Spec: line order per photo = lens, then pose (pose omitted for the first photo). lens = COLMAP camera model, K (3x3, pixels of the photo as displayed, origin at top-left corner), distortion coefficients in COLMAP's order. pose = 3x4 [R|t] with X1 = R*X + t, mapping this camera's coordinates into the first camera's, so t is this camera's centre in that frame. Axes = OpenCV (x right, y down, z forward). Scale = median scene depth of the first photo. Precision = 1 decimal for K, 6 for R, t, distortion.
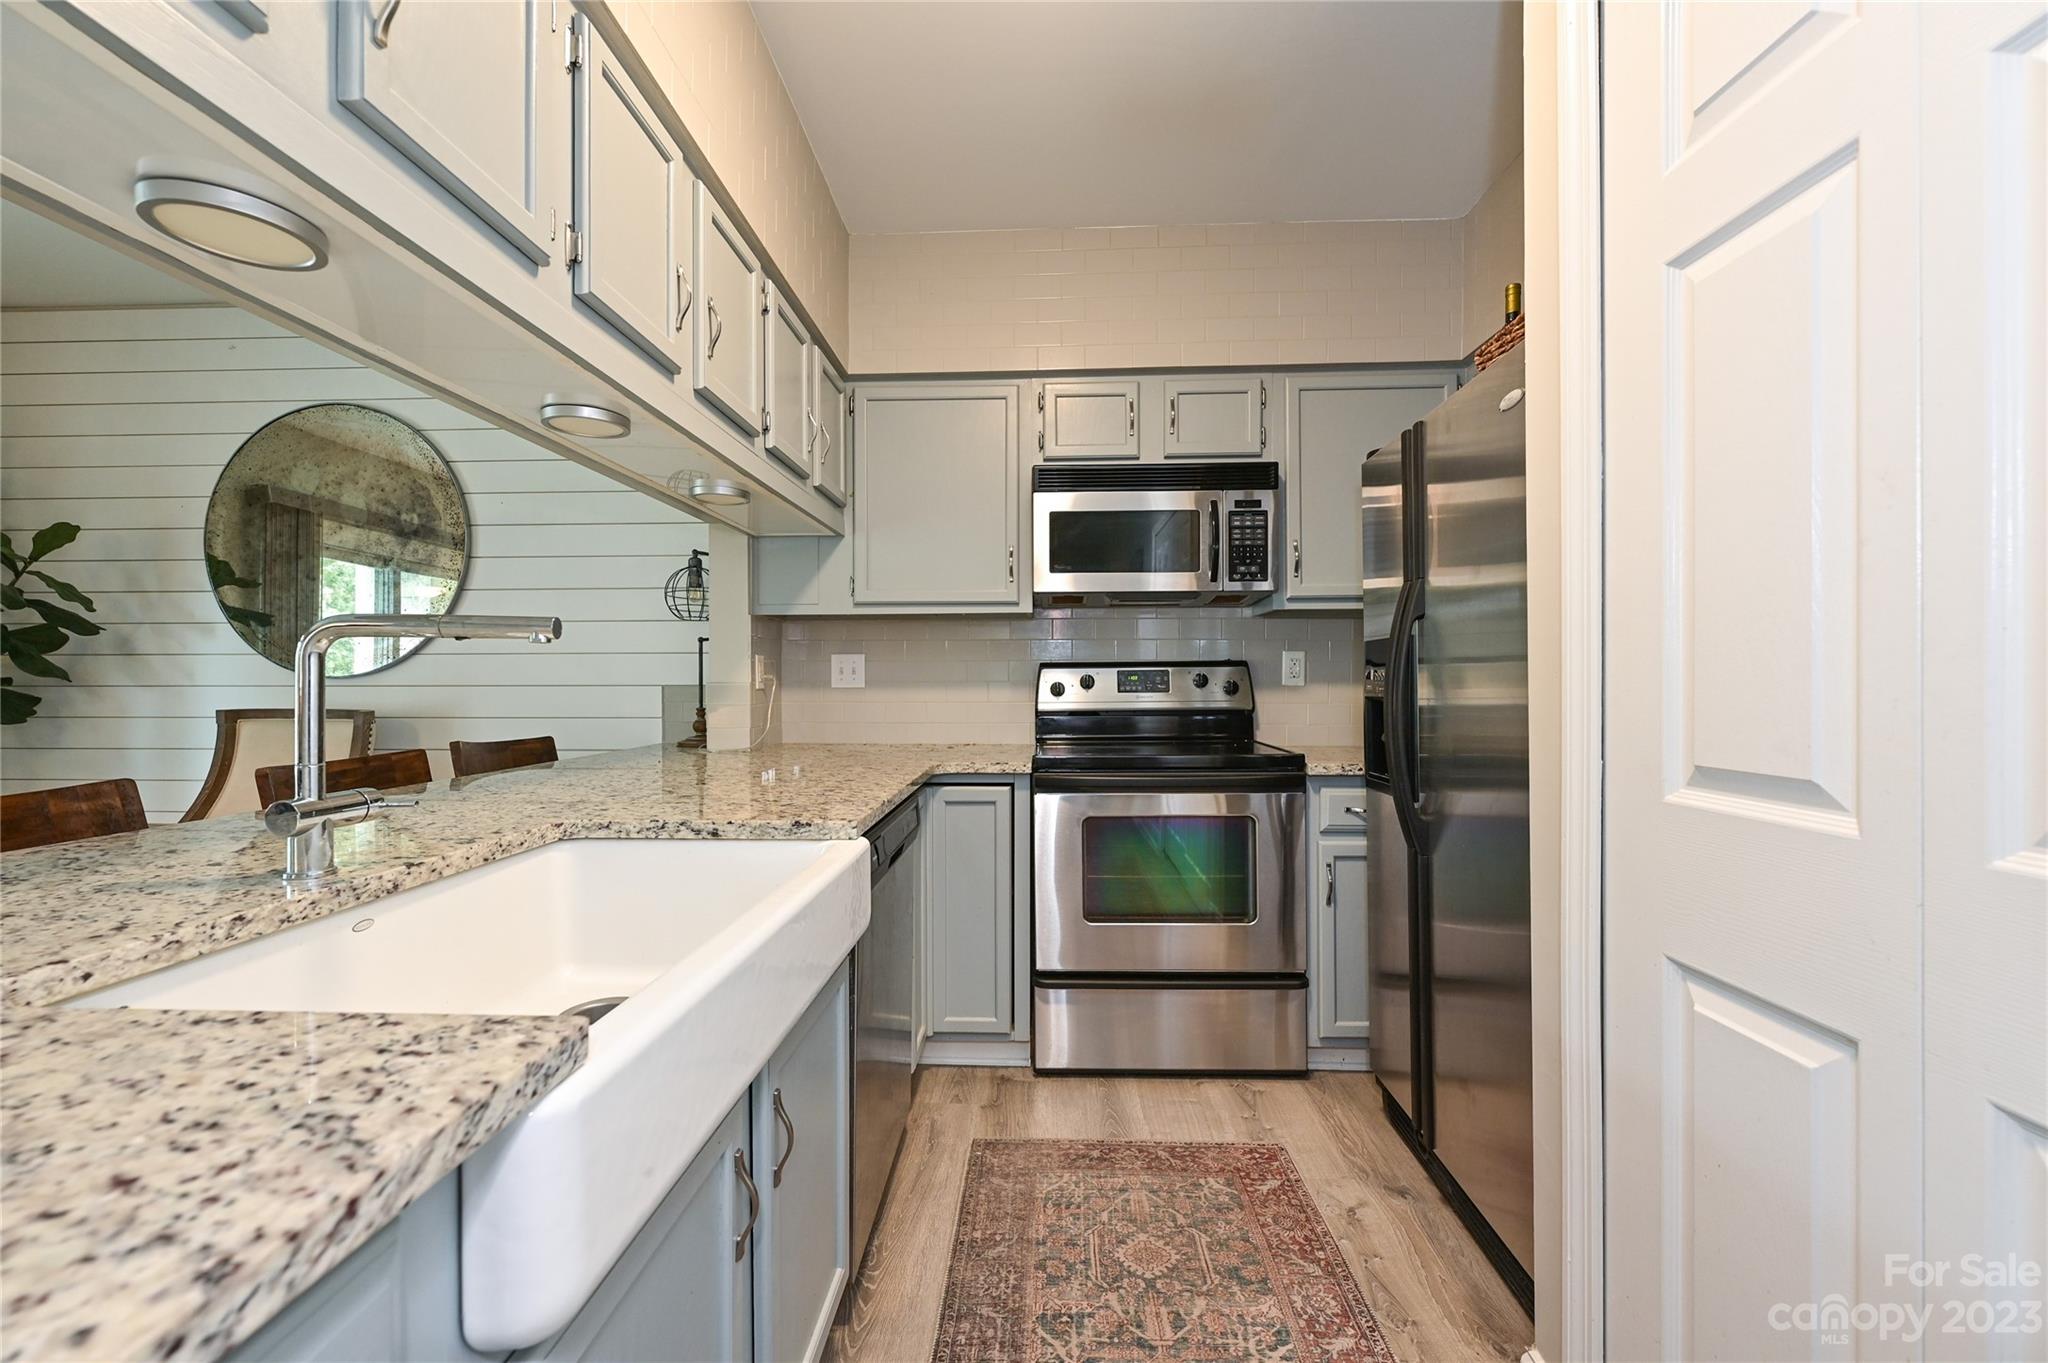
lens RADIAL K [[815.8, 0, 1024.8], [0, 815.8, 680.8], [0, 0, 1]] dist [0.000453, 0.000216]
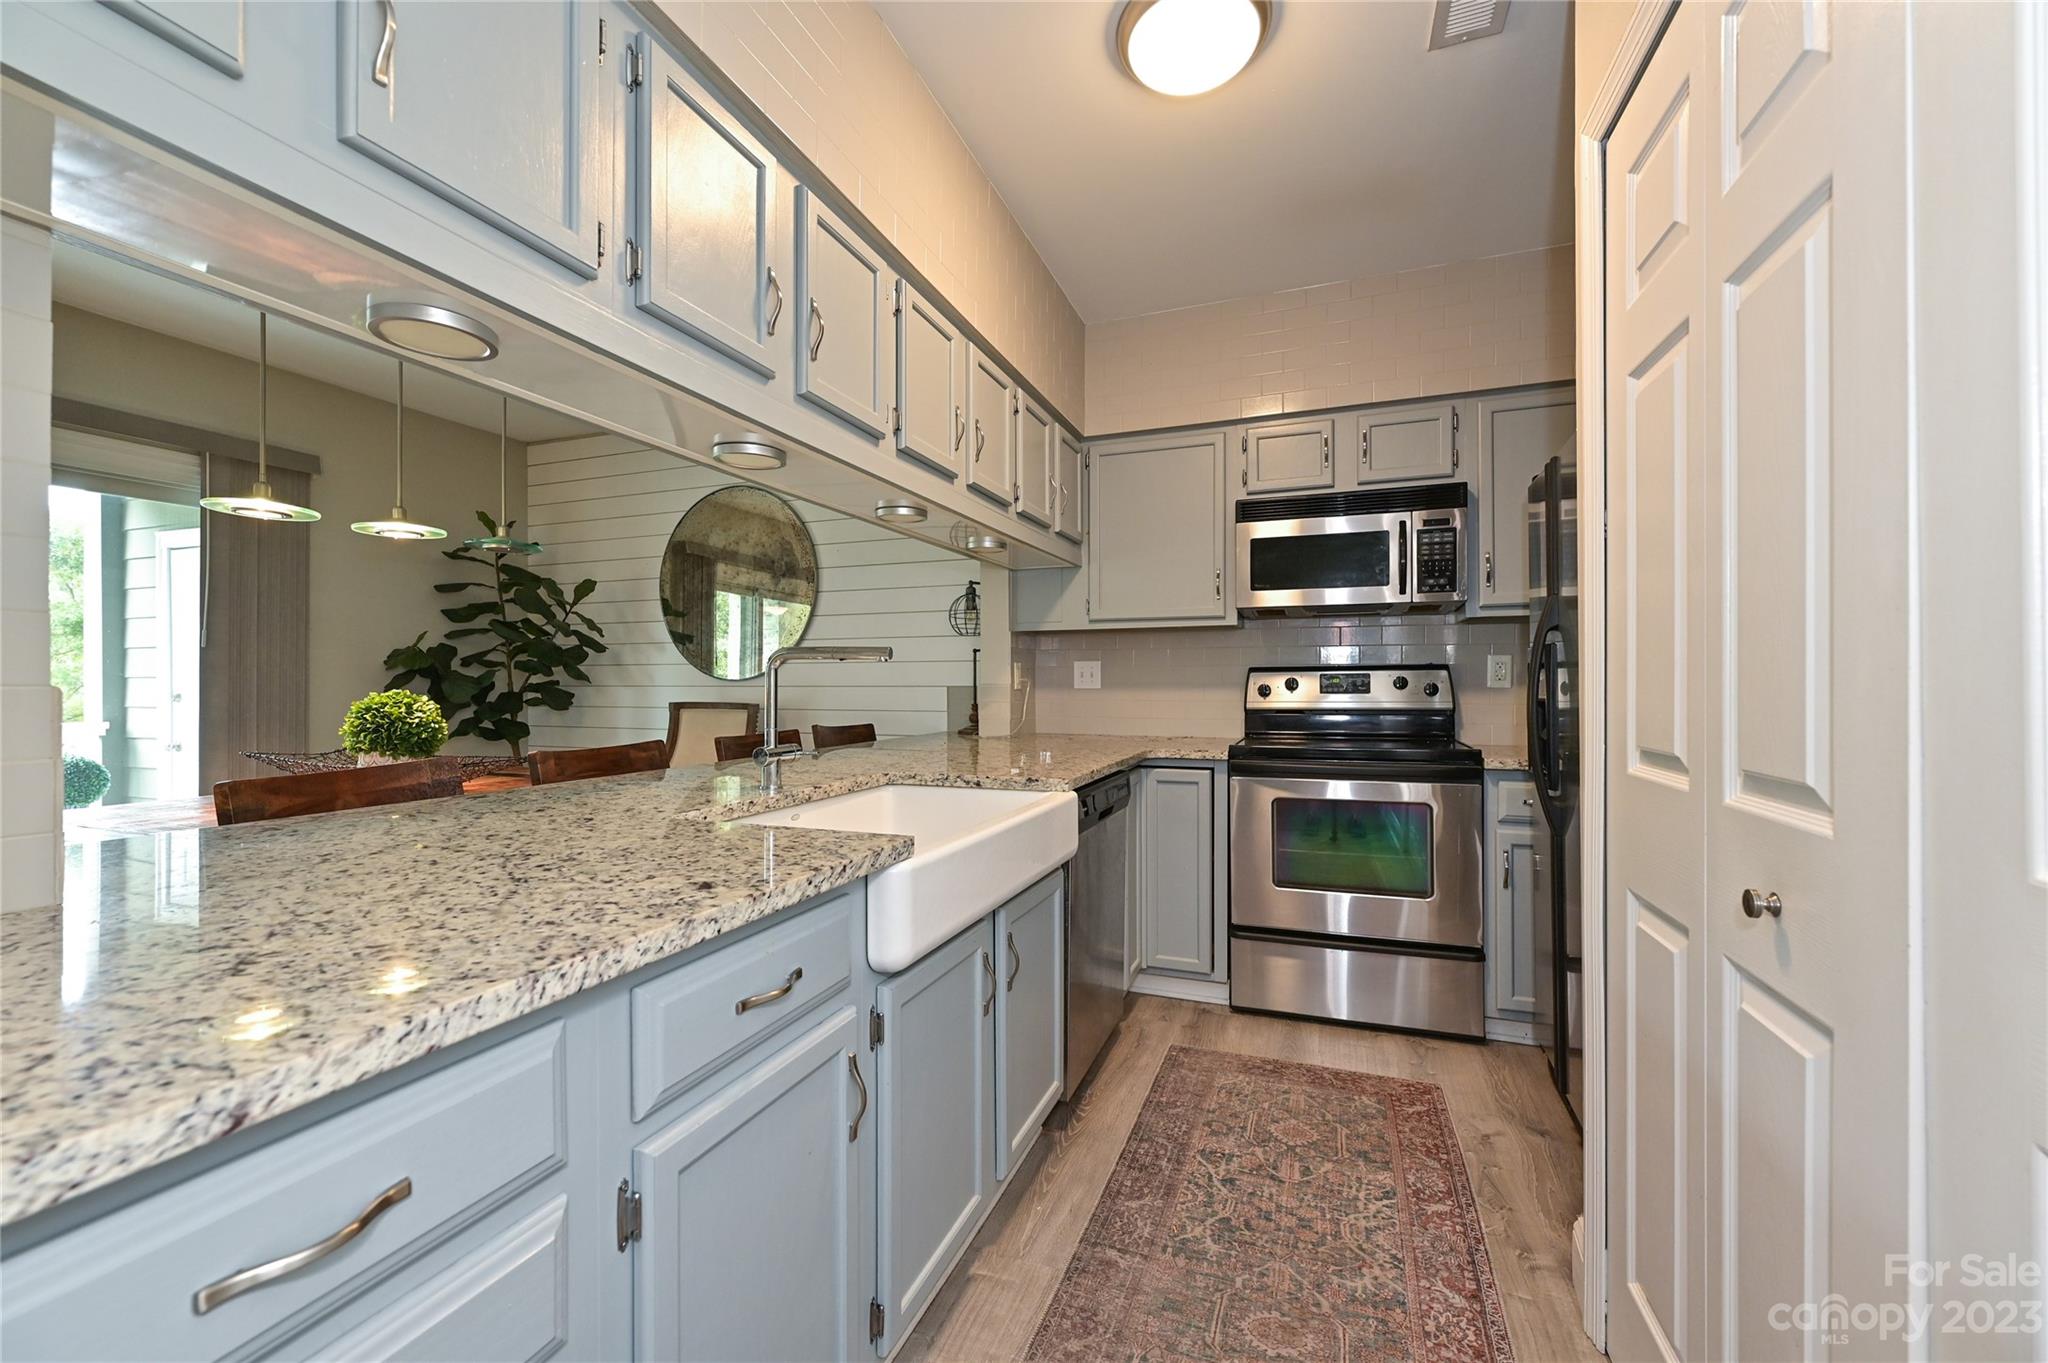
lens RADIAL K [[815.8, 0, 1023.7], [0, 815.8, 682.0], [0, 0, 1]] dist [0.000453, 0.000216]
pose [[0.947160, 0.000397, -0.320763, 0.110577], [-0.000532, 1.000000, -0.000331, -0.001159], [0.320762, 0.000484, 0.947160, -0.242257]]
